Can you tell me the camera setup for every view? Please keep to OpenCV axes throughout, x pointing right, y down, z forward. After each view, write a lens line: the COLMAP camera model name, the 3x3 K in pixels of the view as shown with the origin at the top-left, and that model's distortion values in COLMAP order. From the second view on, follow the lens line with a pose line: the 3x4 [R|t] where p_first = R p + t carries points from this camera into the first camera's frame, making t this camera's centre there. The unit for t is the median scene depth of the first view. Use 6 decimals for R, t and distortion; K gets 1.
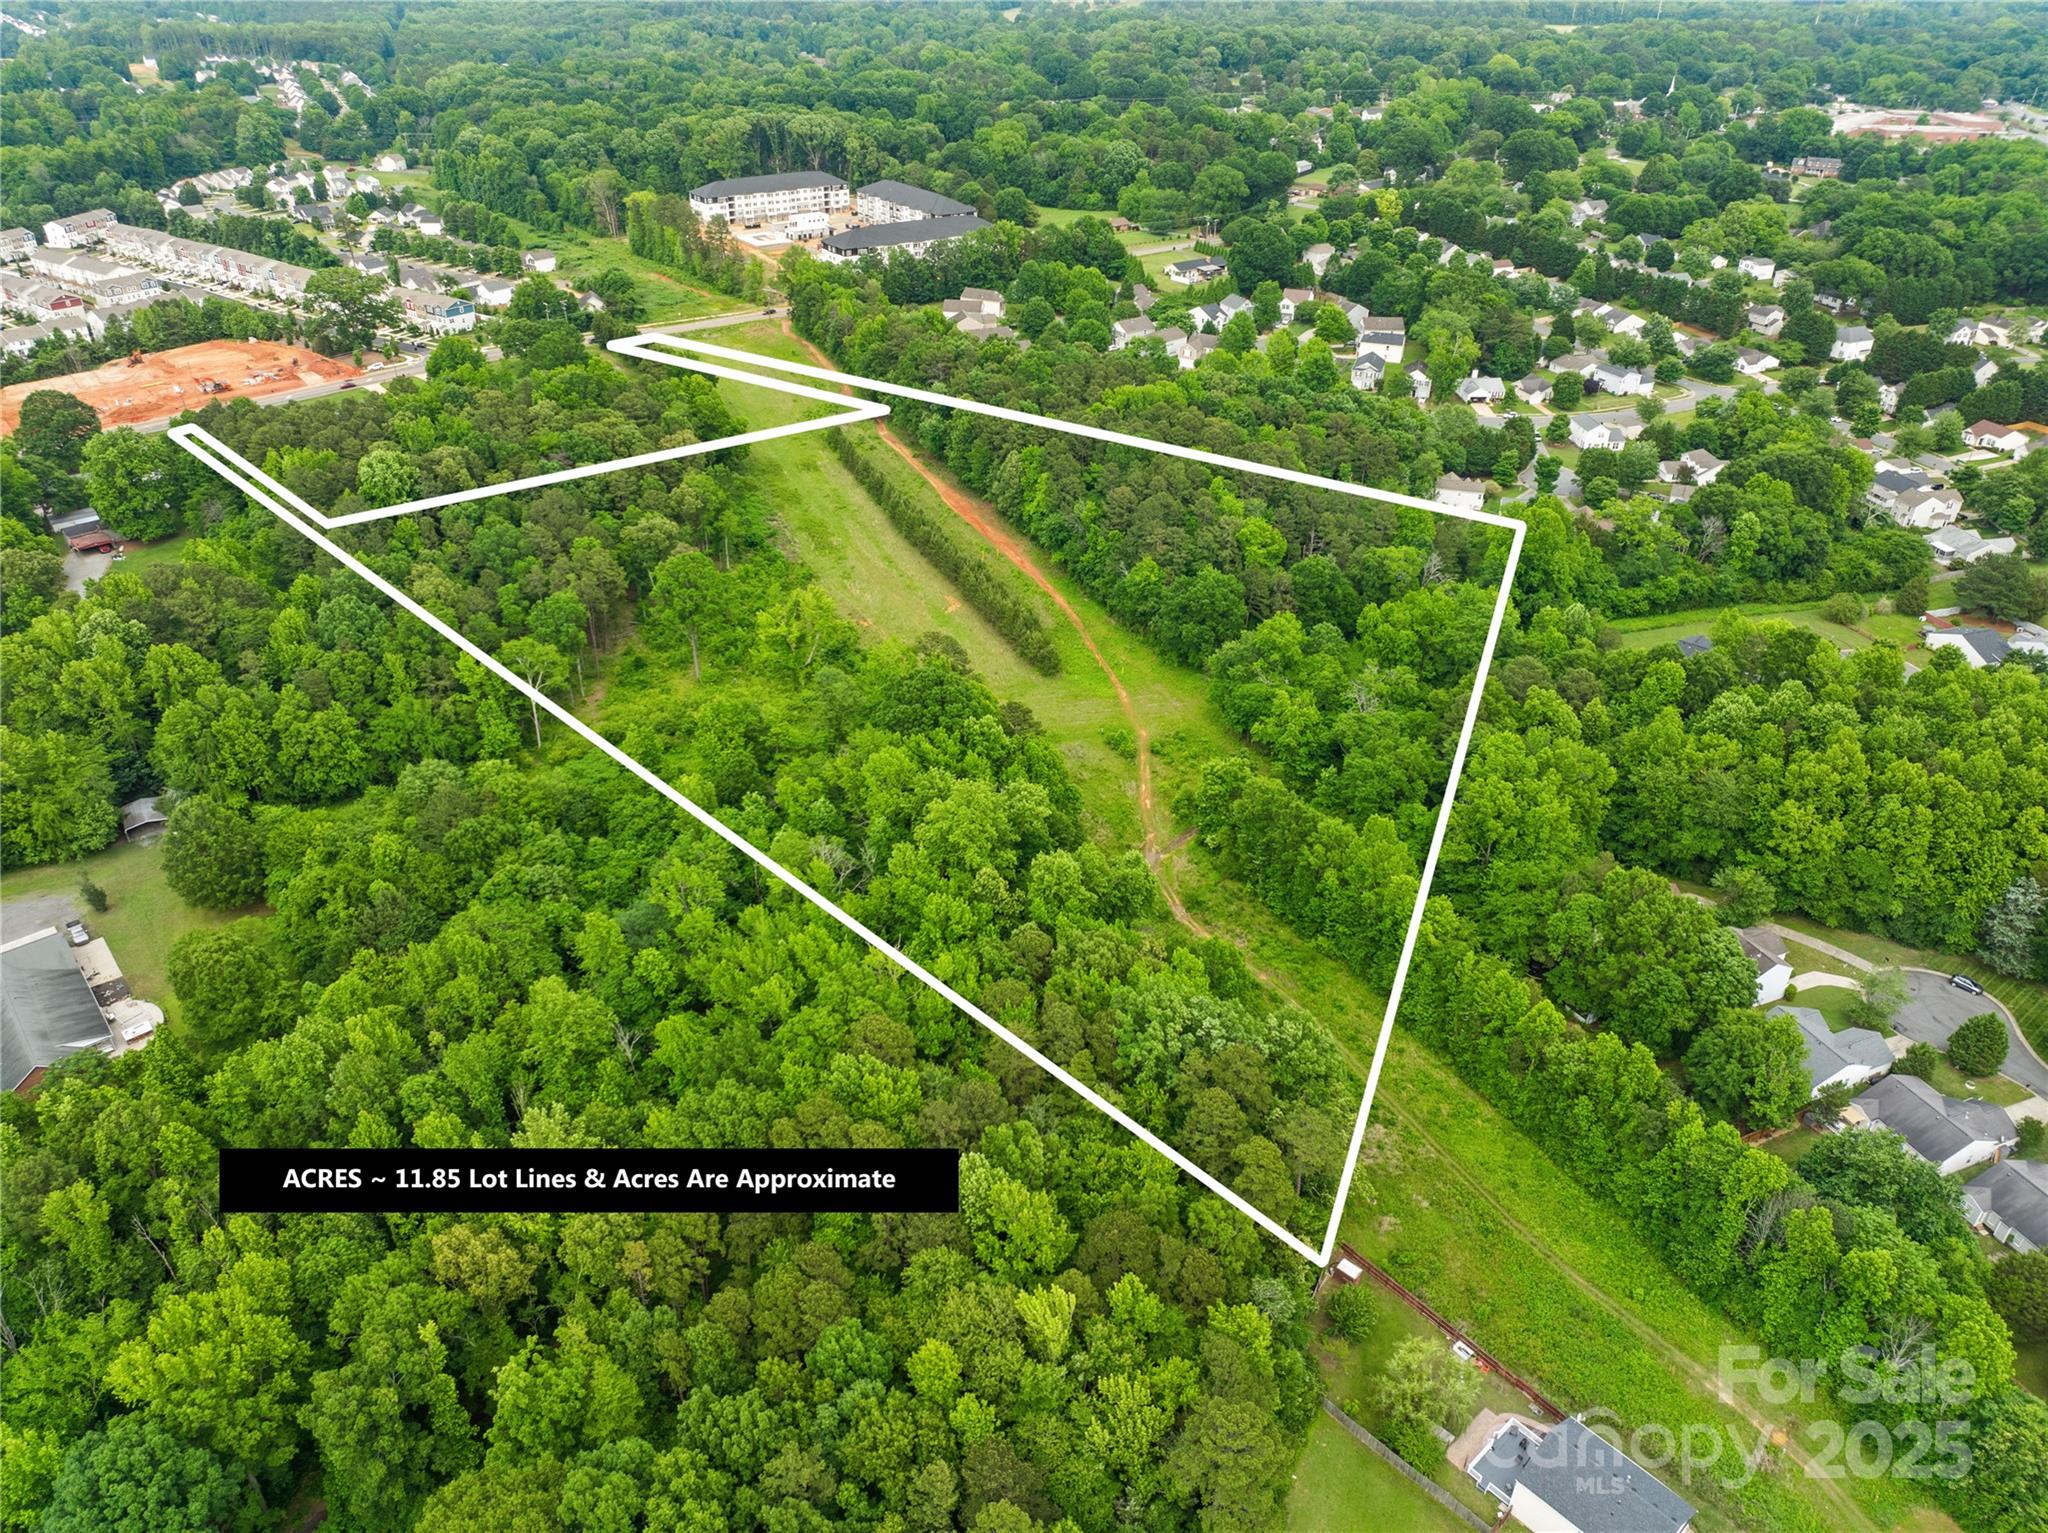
lens RADIAL K [[1421.8, 0, 1024.1], [0, 1421.8, 767.5], [0, 0, 1]] dist [-0.034260, 0.003389]
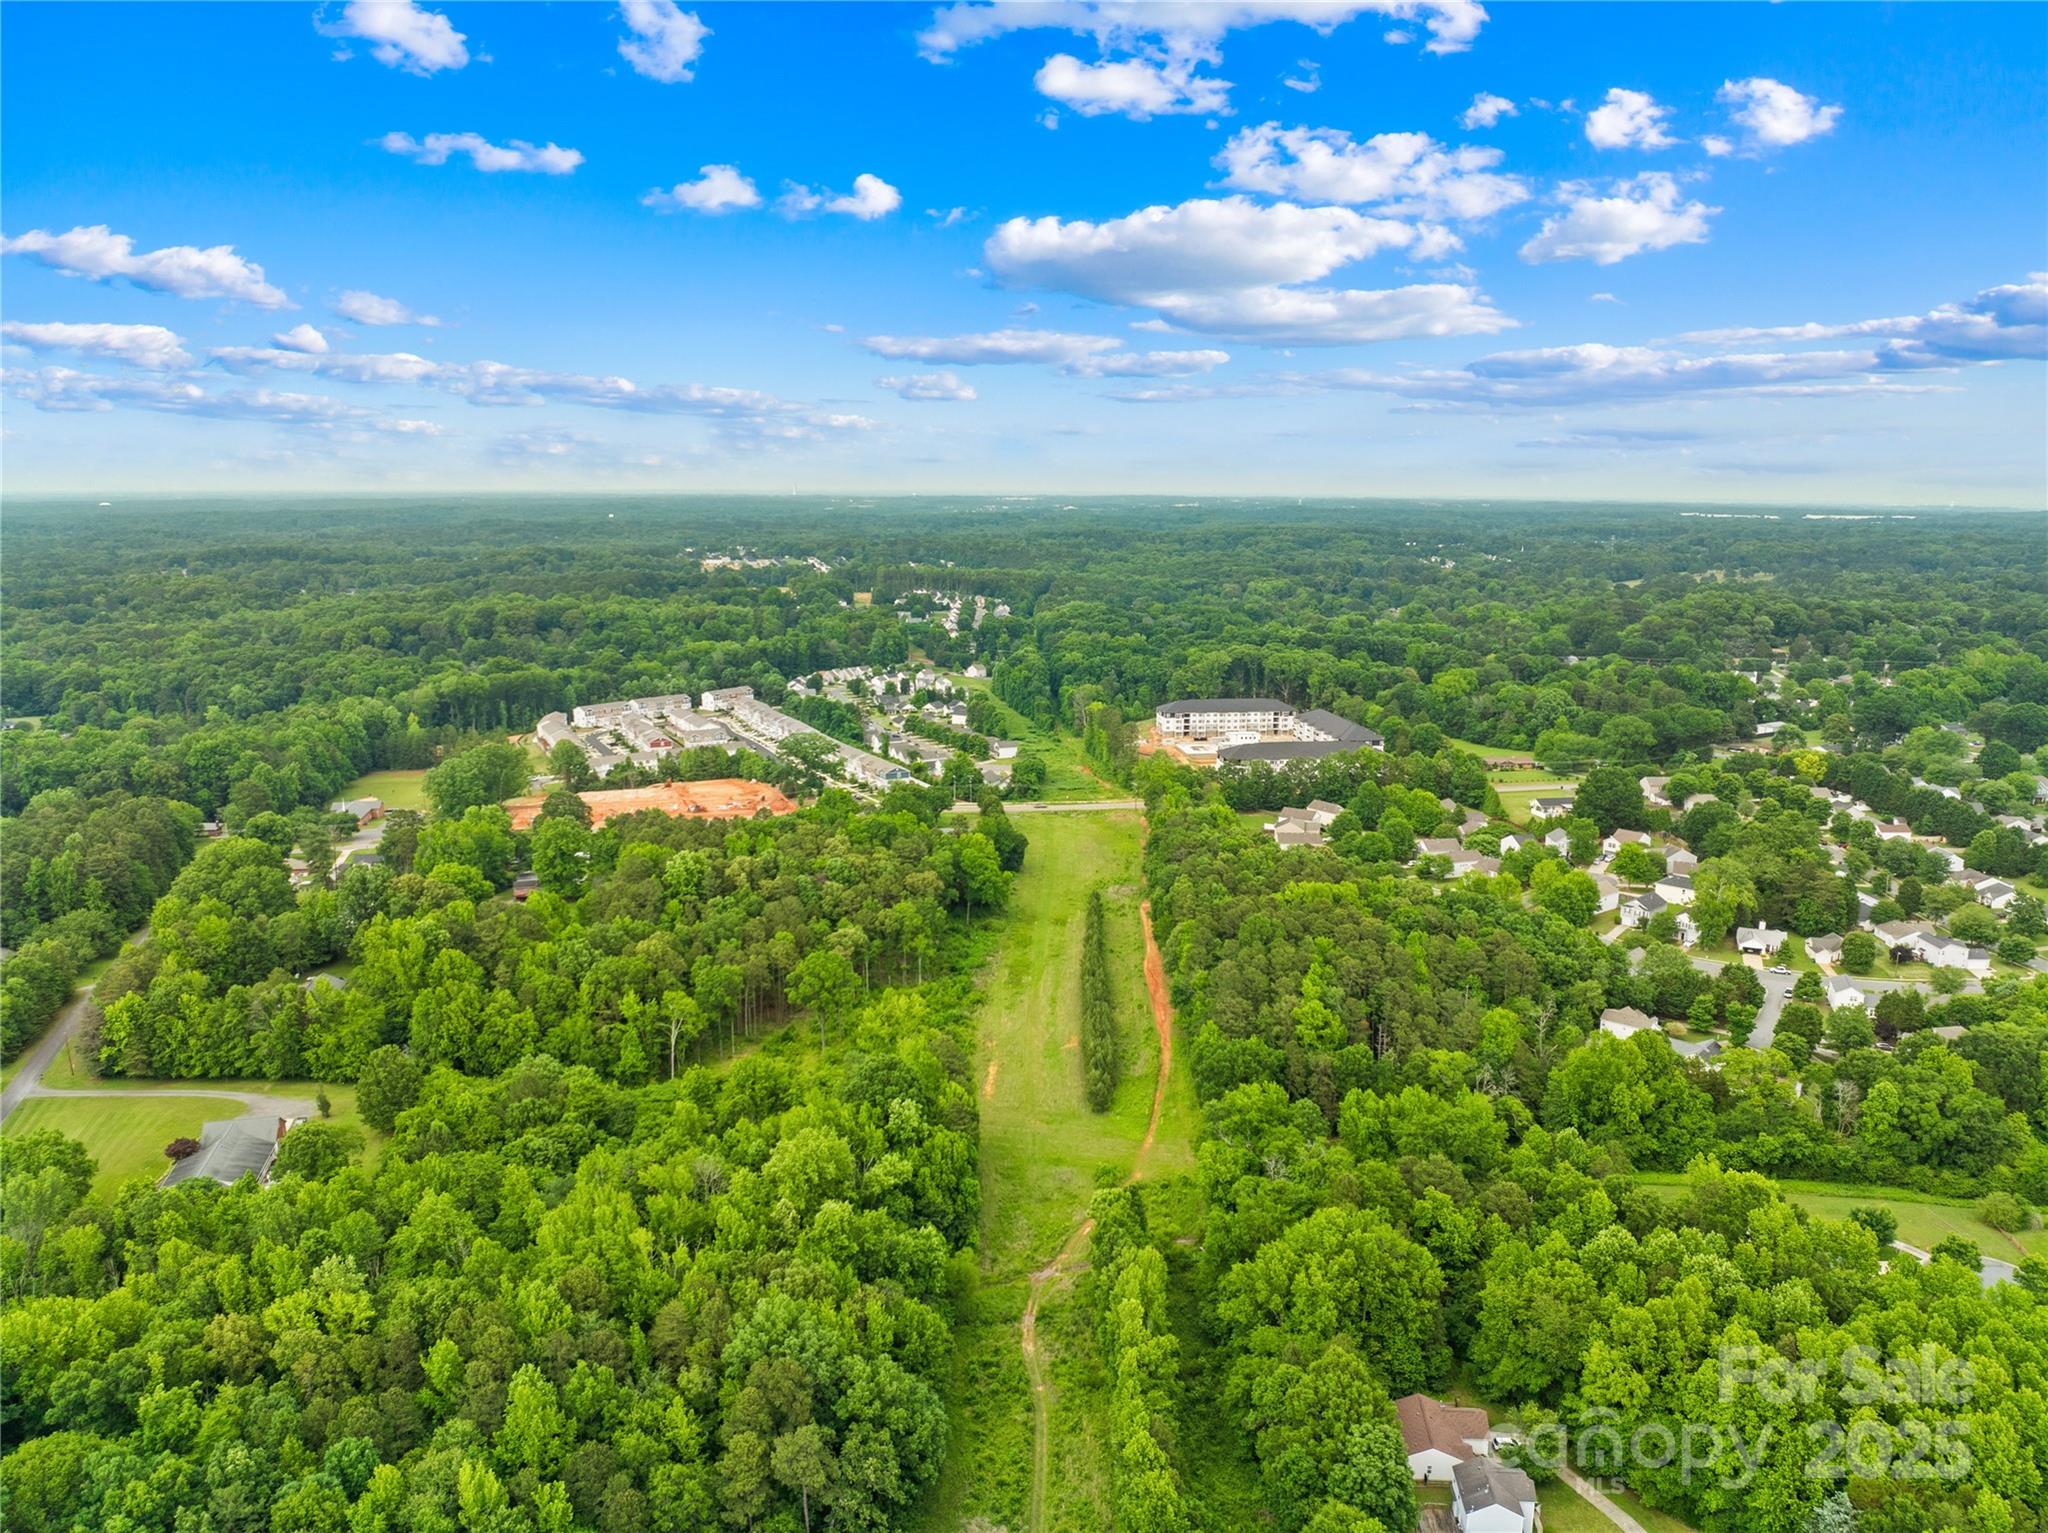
lens RADIAL K [[1421.8, 0, 1019.6], [0, 1421.8, 763.4], [0, 0, 1]] dist [-0.034260, 0.003389]
pose [[0.894065, 0.082237, -0.440324, 0.188622], [-0.232798, 0.925127, -0.299907, 0.012296], [0.382693, 0.370643, 0.846268, -0.015977]]
